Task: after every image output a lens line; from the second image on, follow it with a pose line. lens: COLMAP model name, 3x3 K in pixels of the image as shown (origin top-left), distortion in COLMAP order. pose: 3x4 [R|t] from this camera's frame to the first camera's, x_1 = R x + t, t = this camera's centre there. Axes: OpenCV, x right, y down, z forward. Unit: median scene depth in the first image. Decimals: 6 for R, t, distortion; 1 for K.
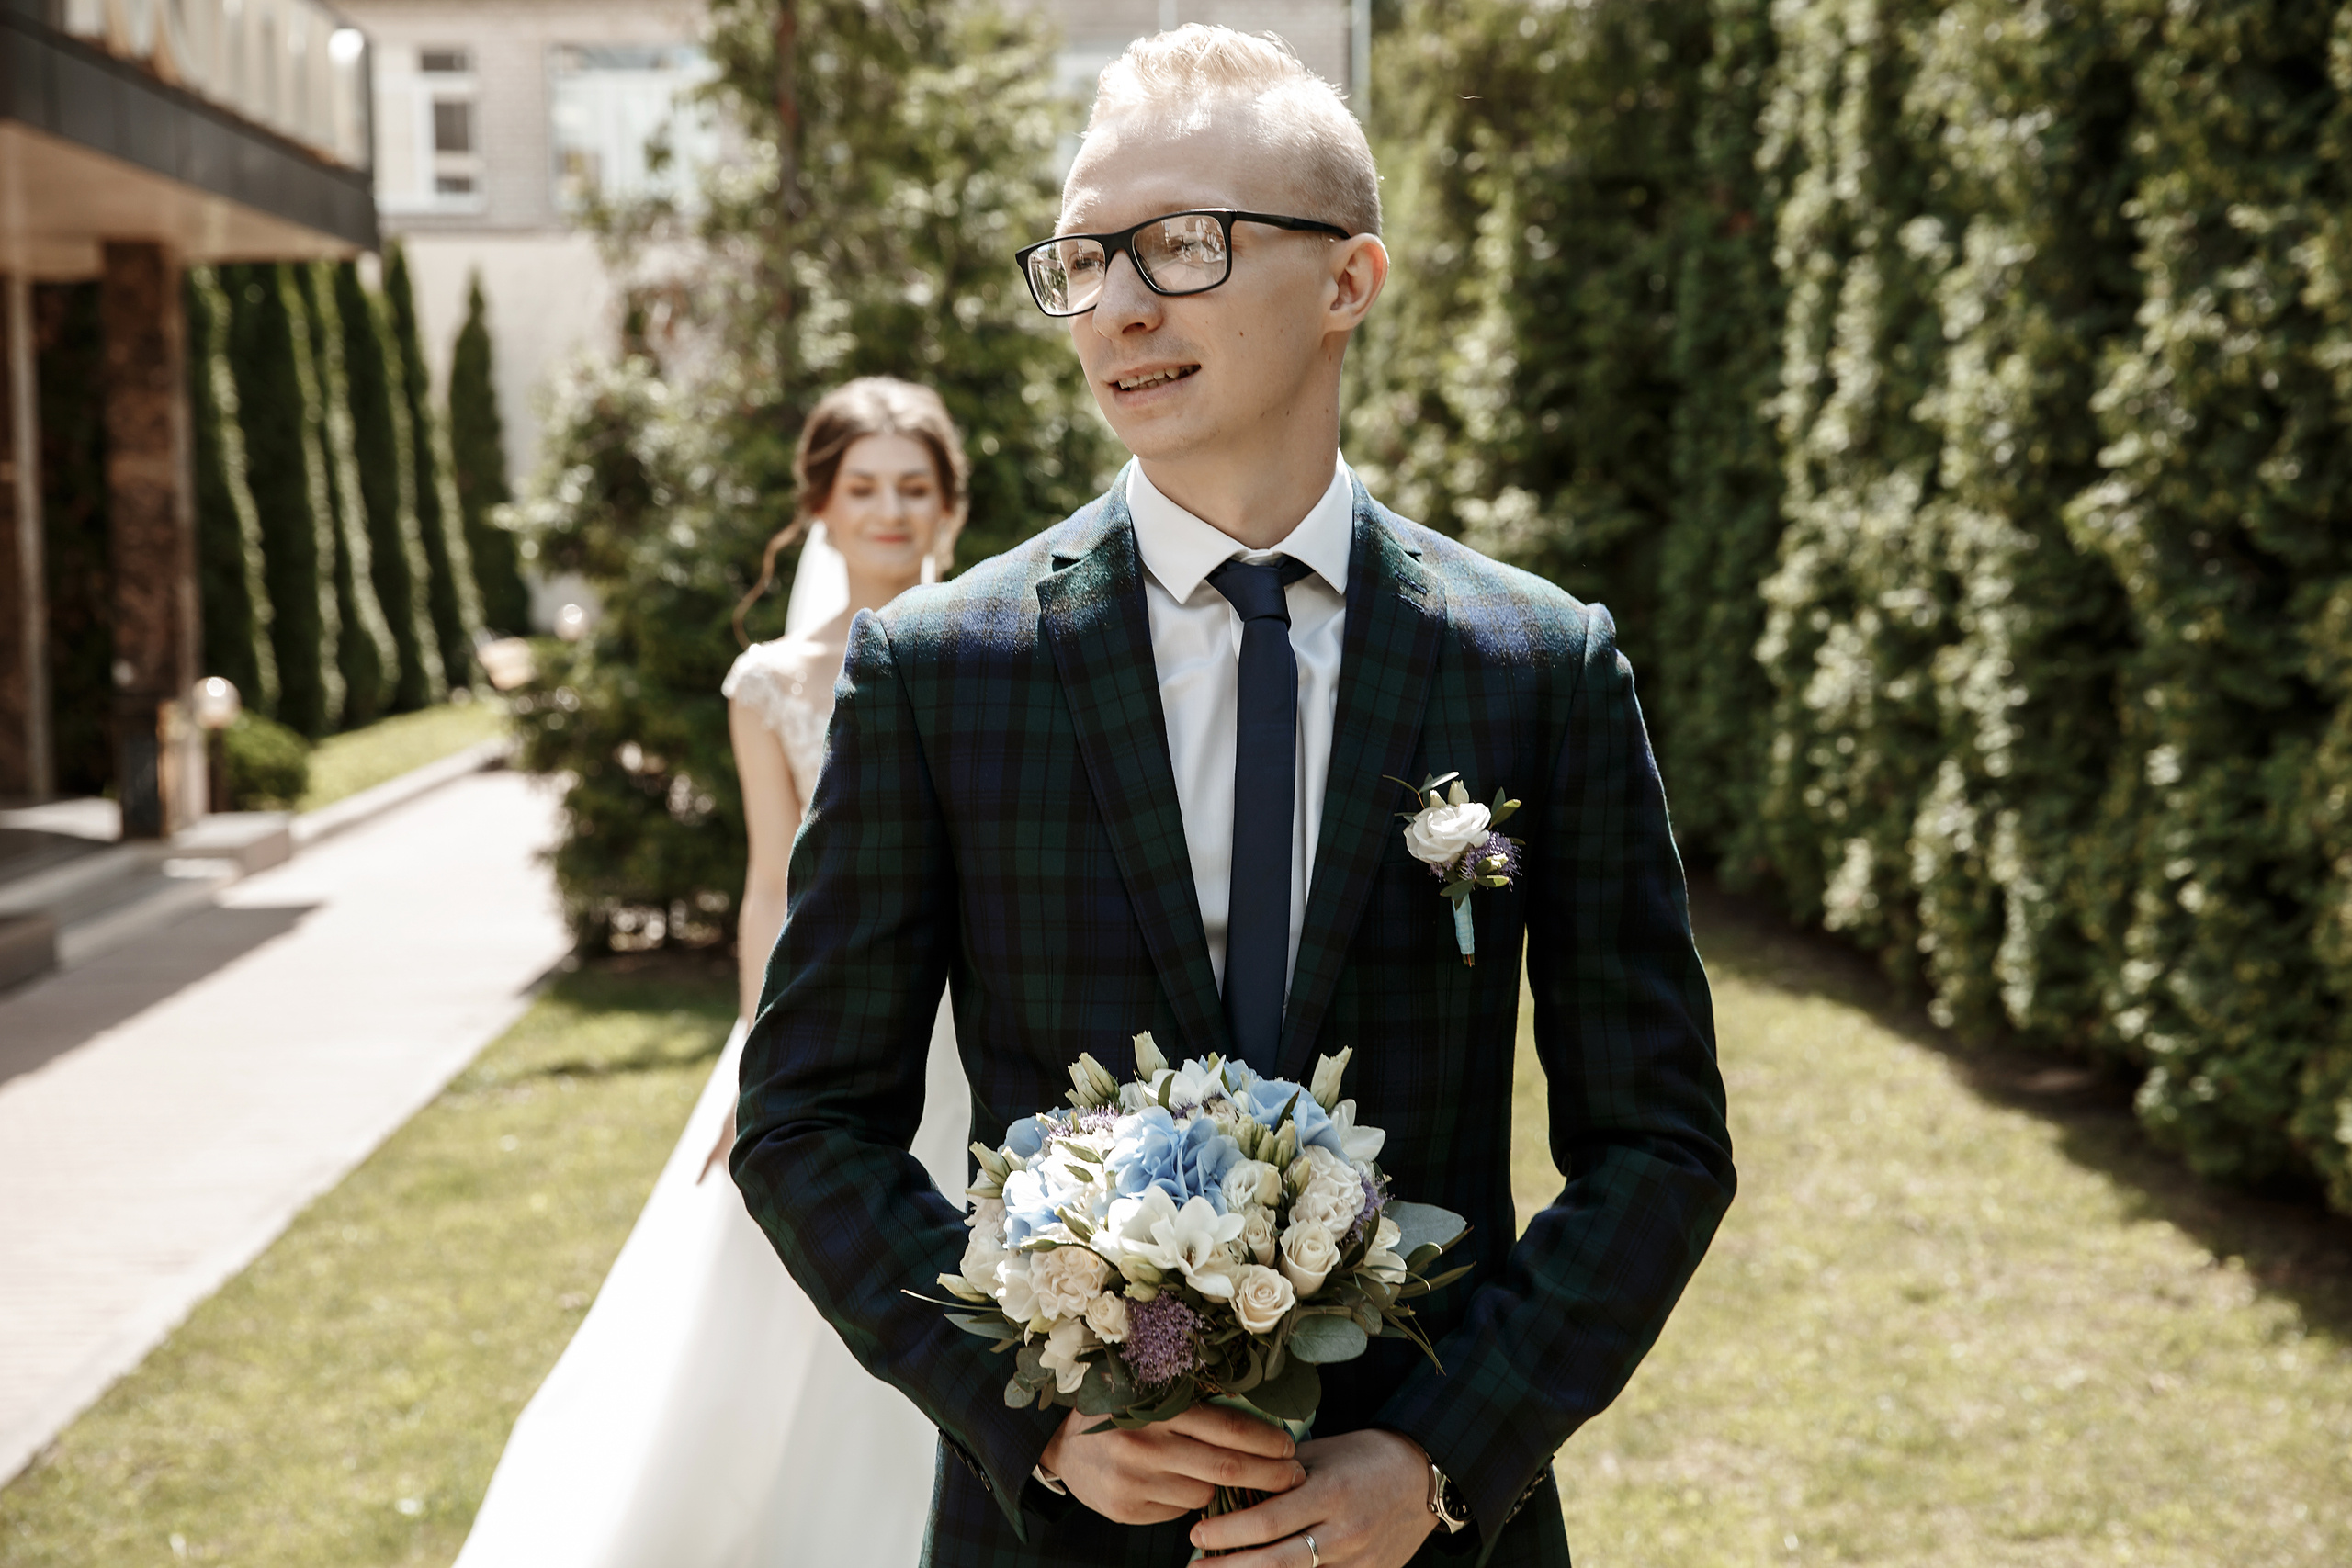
lens RADIAL K [[3961.1, 0, 1191.7], [0, 3961.1, 787.4], [0, 0, 1]] dist [0.202650, 0.000000]
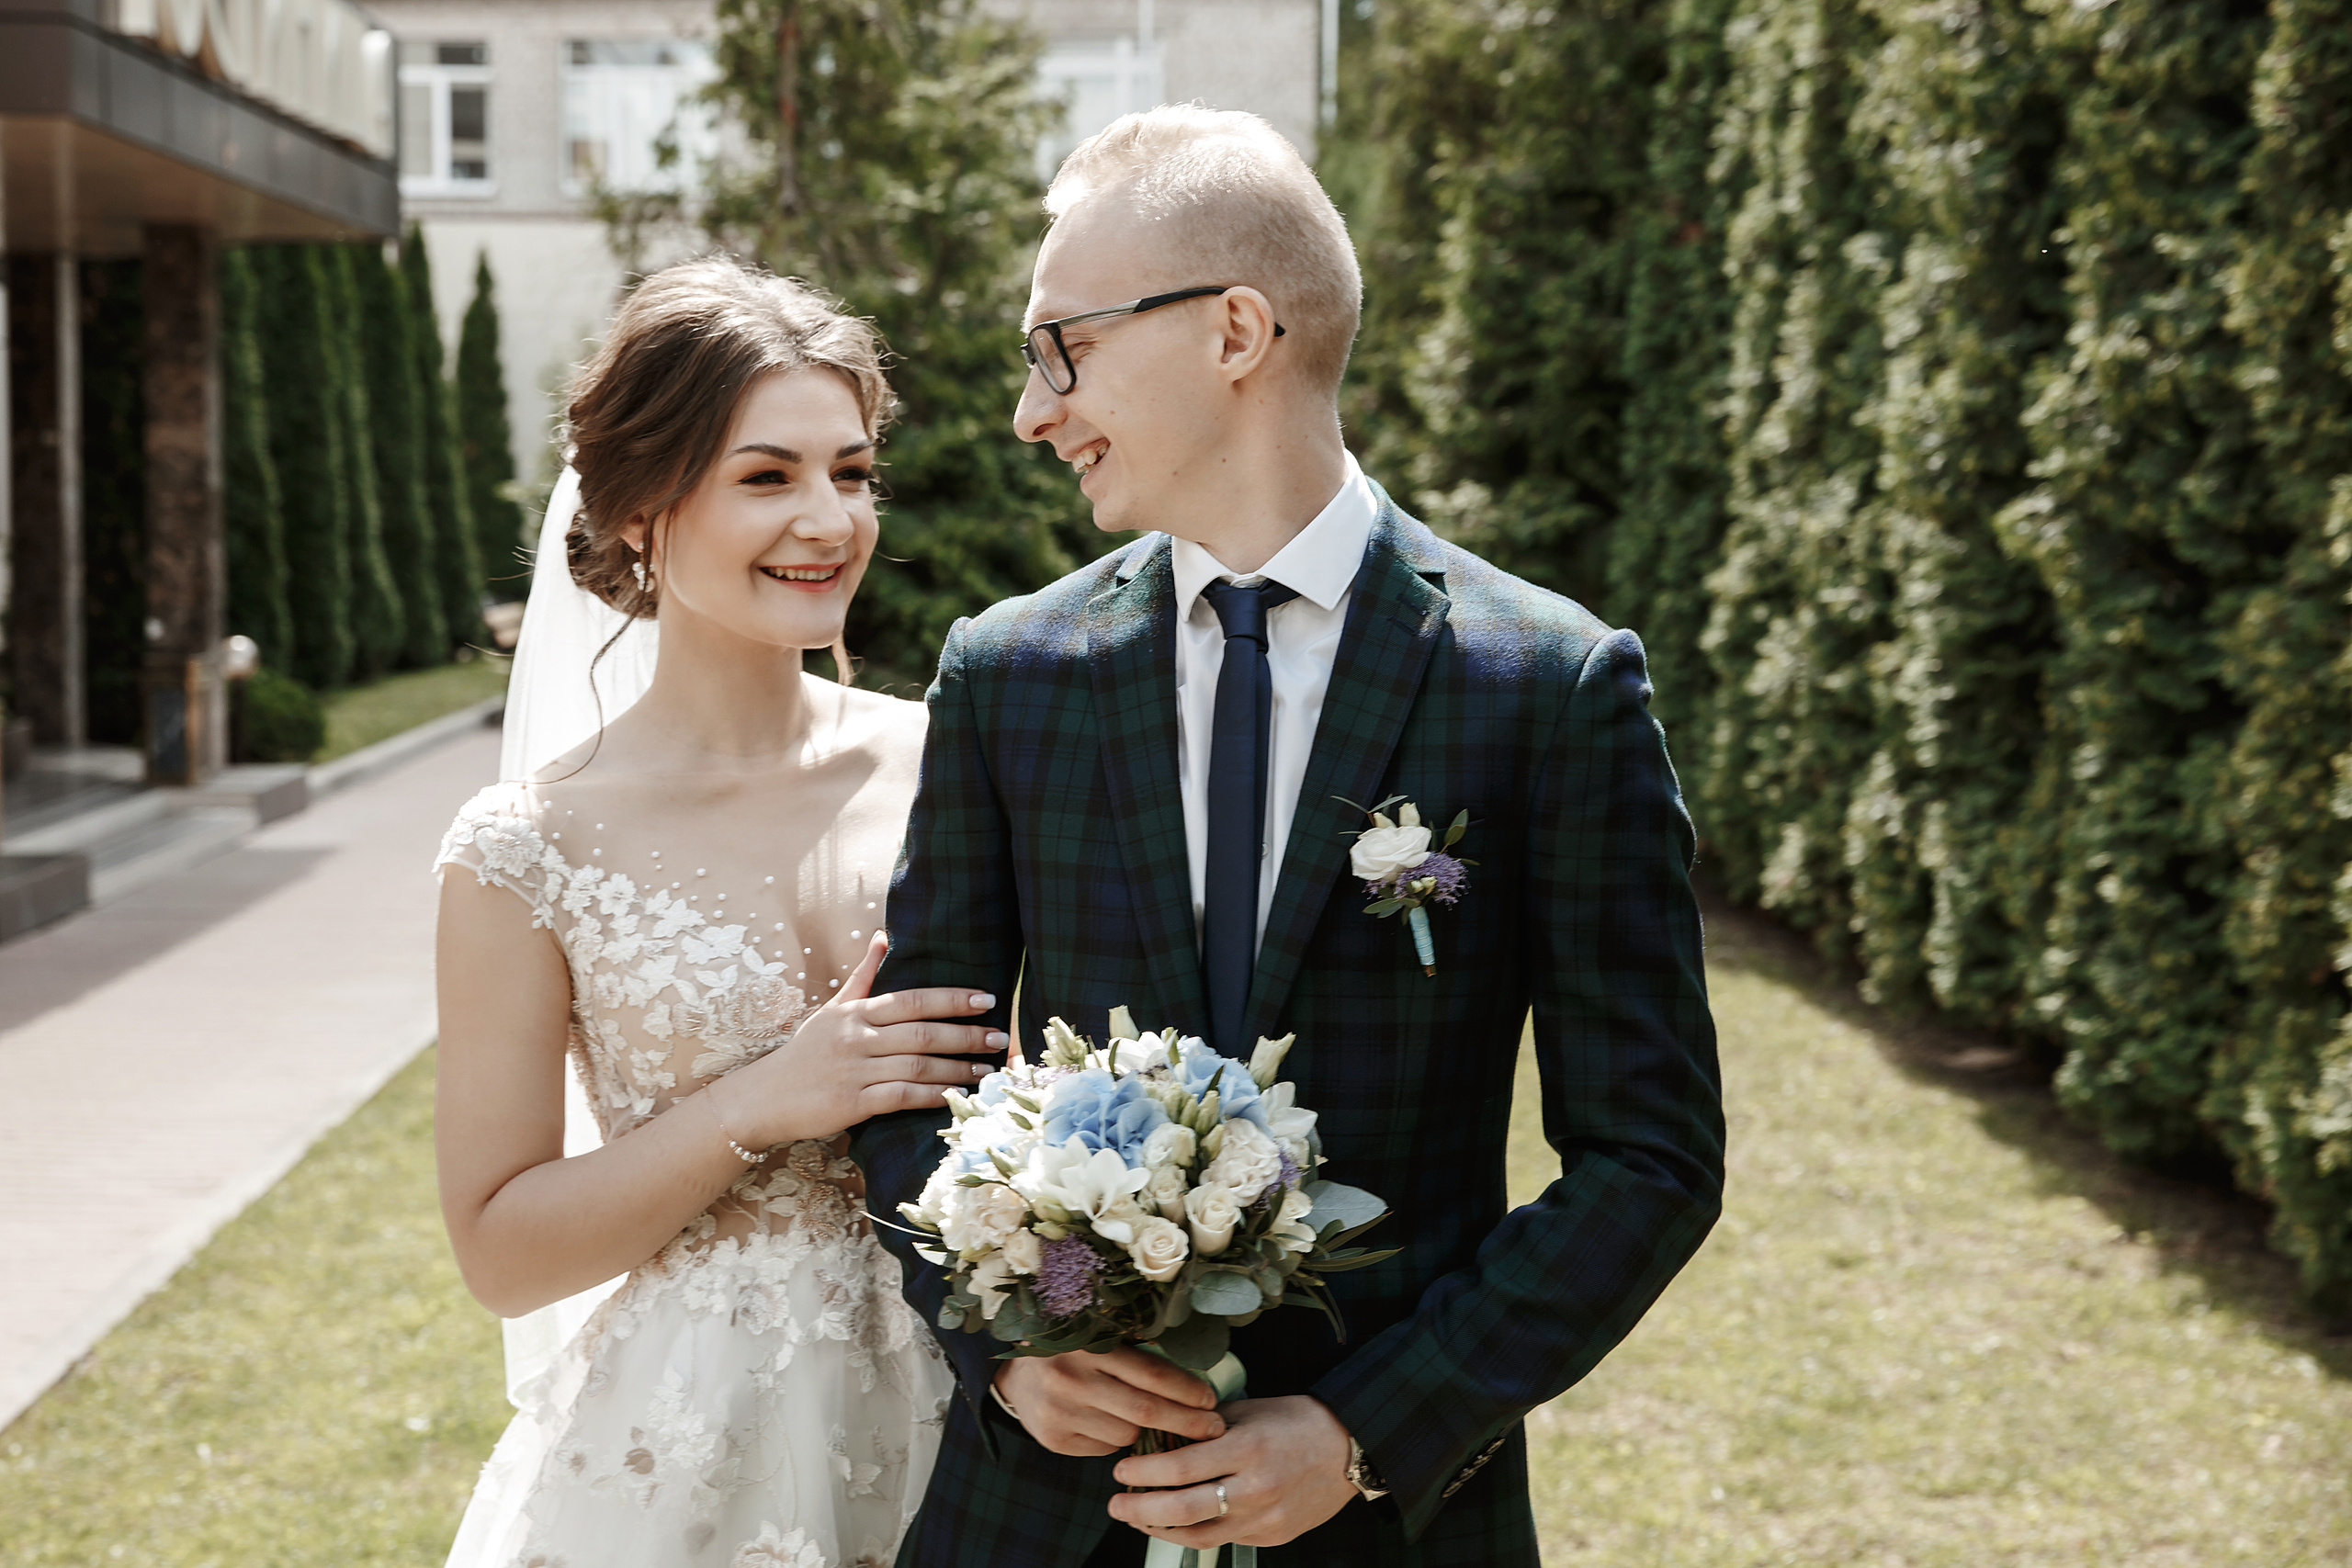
lens RADIAL K [[3053.4, 0, 1164.2], [0, 3053.4, 786.0], [0, 0, 1]] dist [0.108621, 0.000000]
pose [[0.999277, 0.020499, -0.032007, 0.027156], [-0.021401, 0.999376, -0.028101, 0.029058], [0.031411, 0.028766, 0.999093, 0.185501]]
